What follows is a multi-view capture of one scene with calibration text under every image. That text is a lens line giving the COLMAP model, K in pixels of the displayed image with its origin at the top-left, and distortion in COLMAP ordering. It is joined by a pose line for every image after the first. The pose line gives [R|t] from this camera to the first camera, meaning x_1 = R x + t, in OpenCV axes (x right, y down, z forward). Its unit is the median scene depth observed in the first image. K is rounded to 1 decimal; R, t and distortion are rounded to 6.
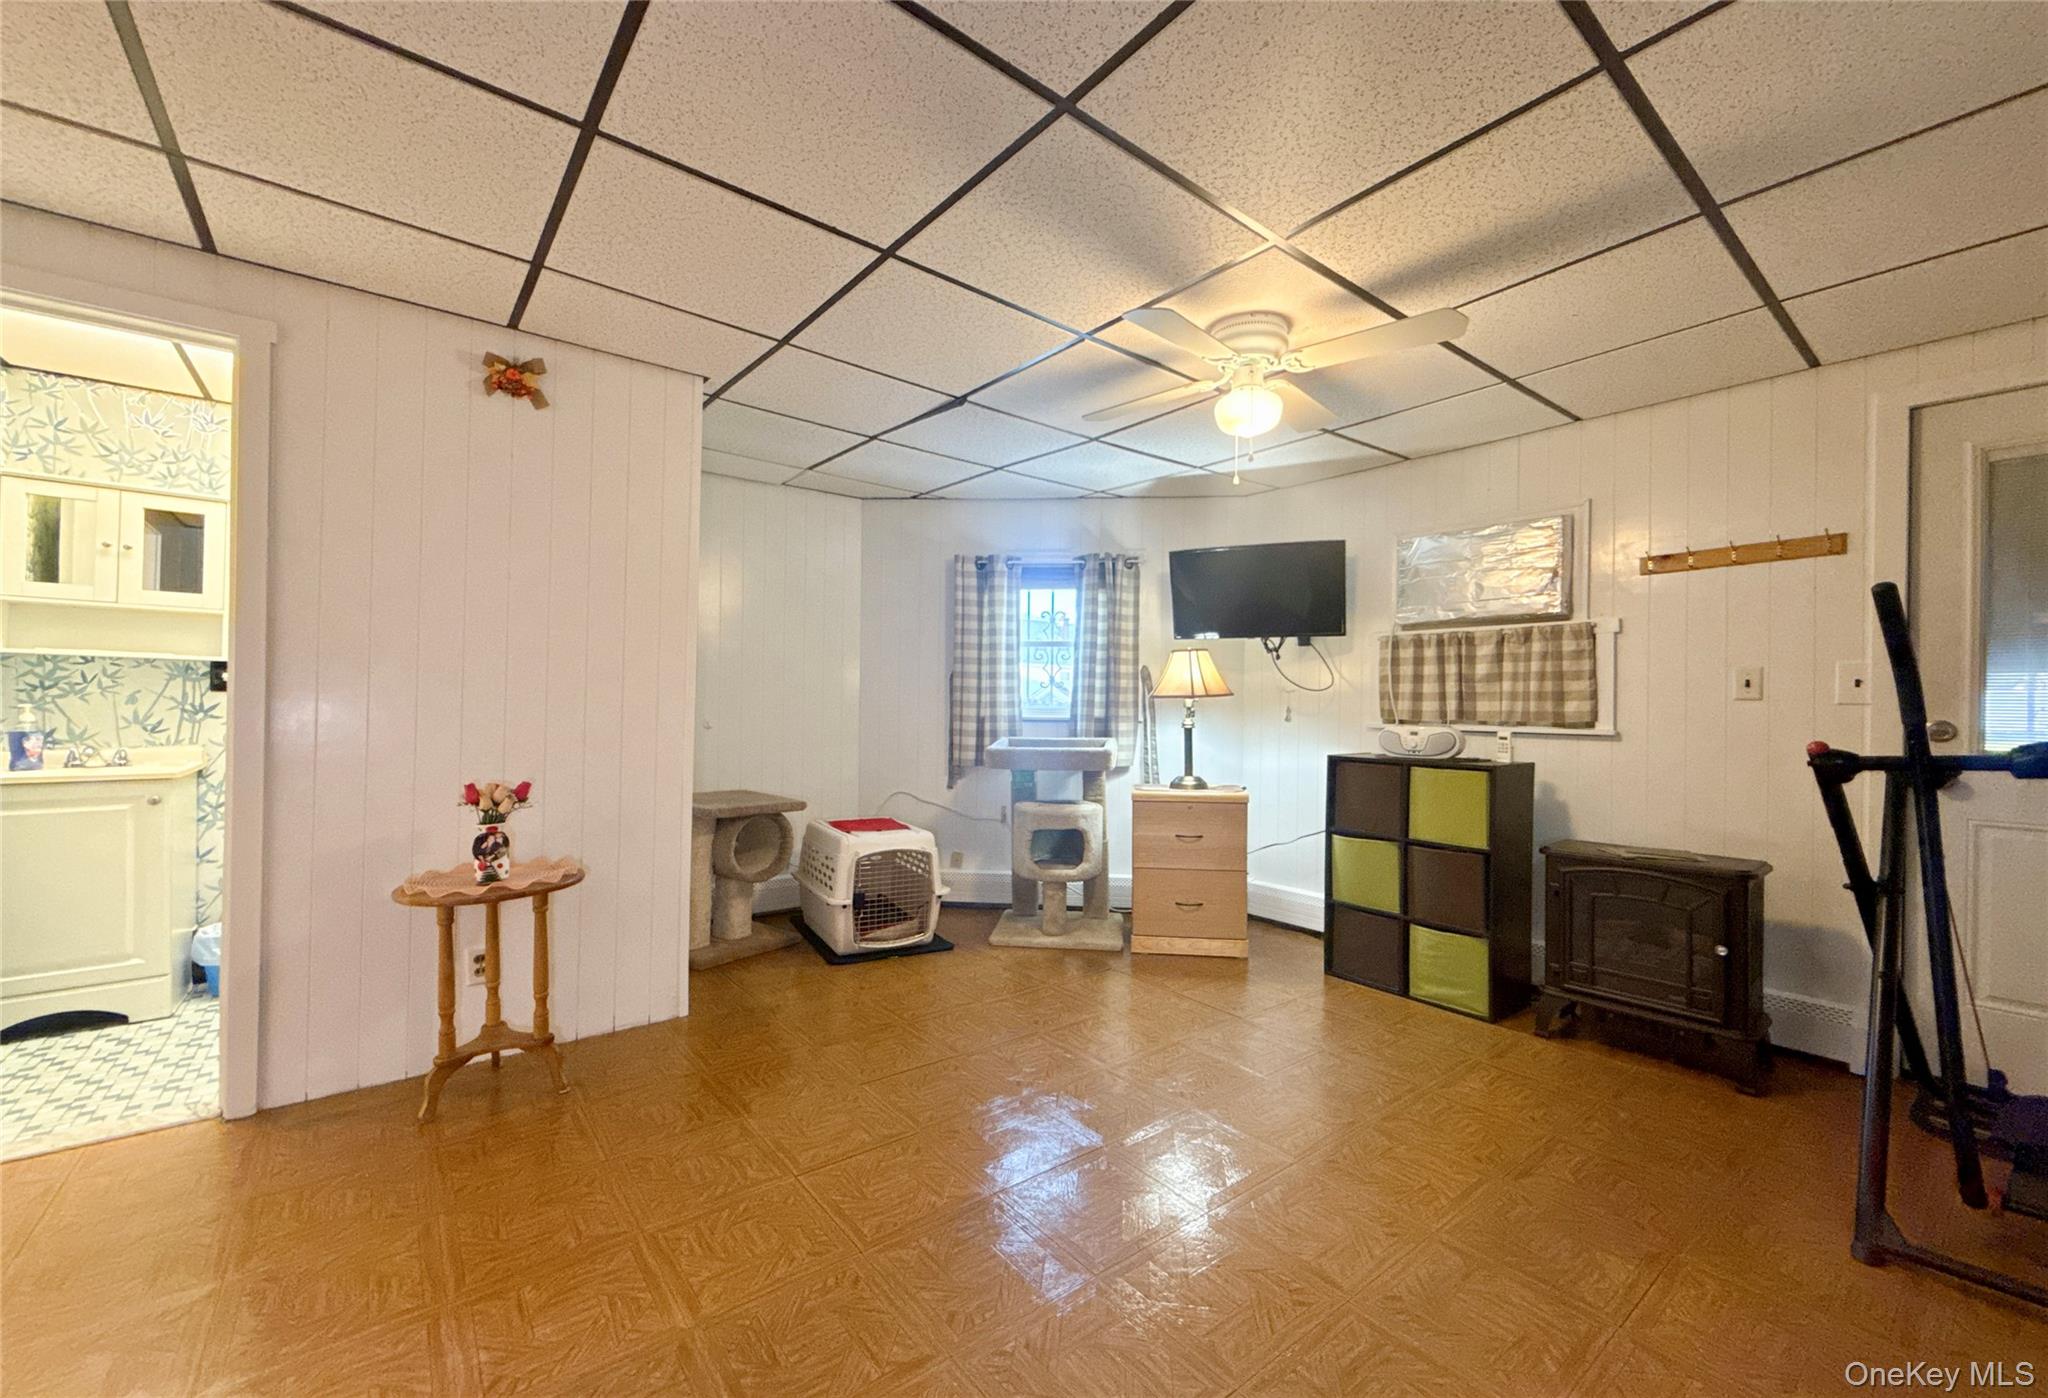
lens RADIAL K [[823.2, 0, 1023.9], [0, 823.2, 694.5], [0, 0, 1]] dist [0.000720, 0.000115]
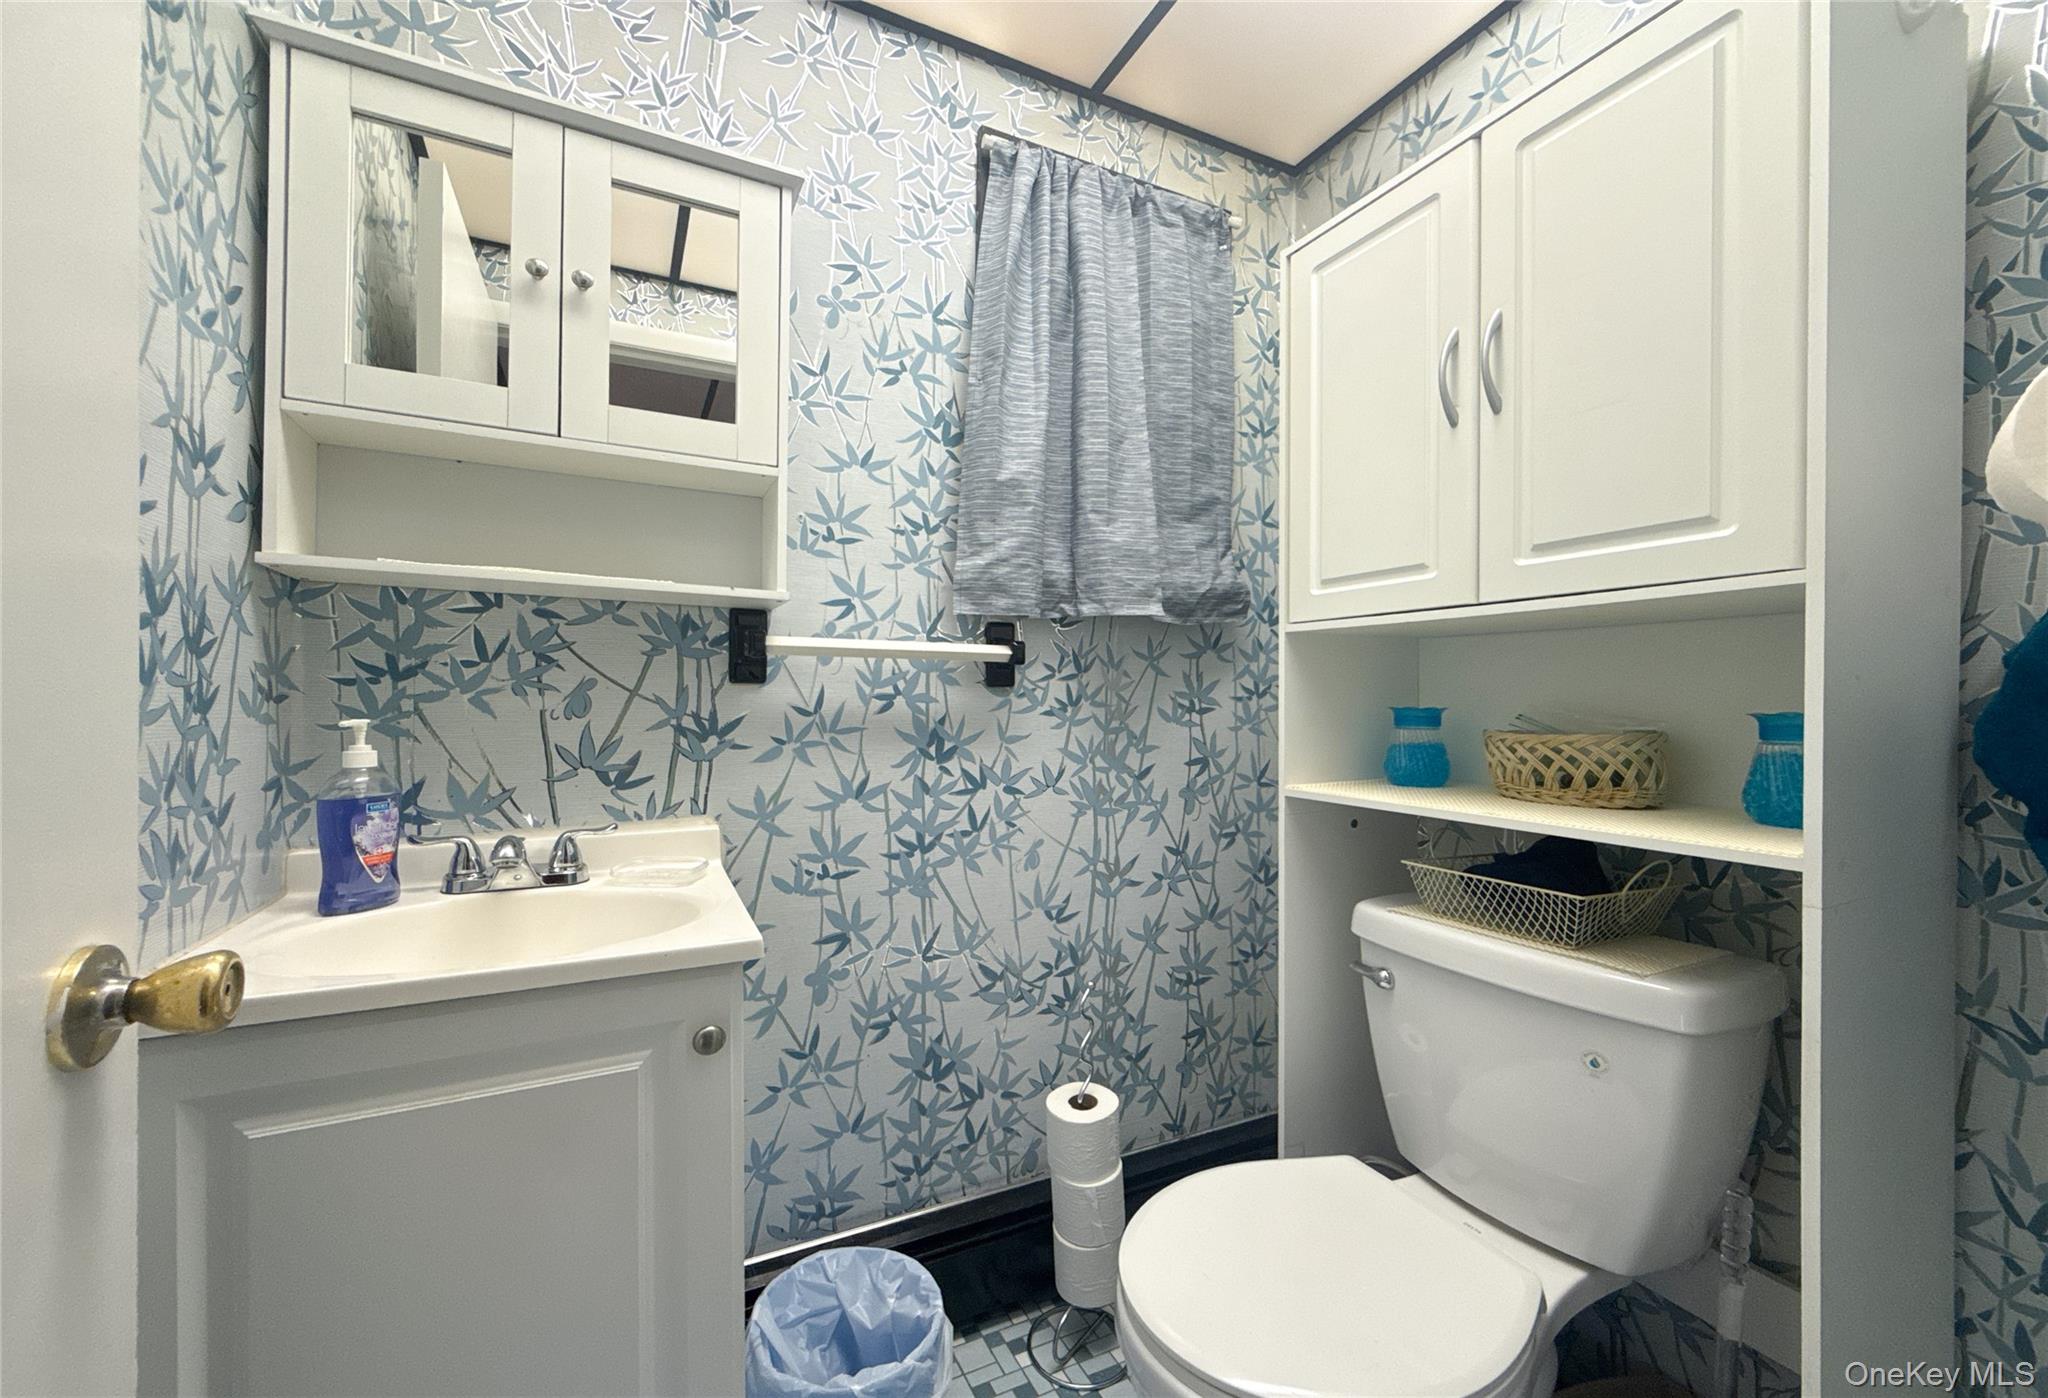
lens RADIAL K [[823.2, 0, 1027.0], [0, 823.2, 702.9], [0, 0, 1]] dist [0.000720, 0.000115]
pose [[0.977636, -0.008271, -0.210139, -0.820156], [0.009968, 0.999926, 0.007016, 0.005083], [0.210066, -0.008954, 0.977646, 0.685593]]
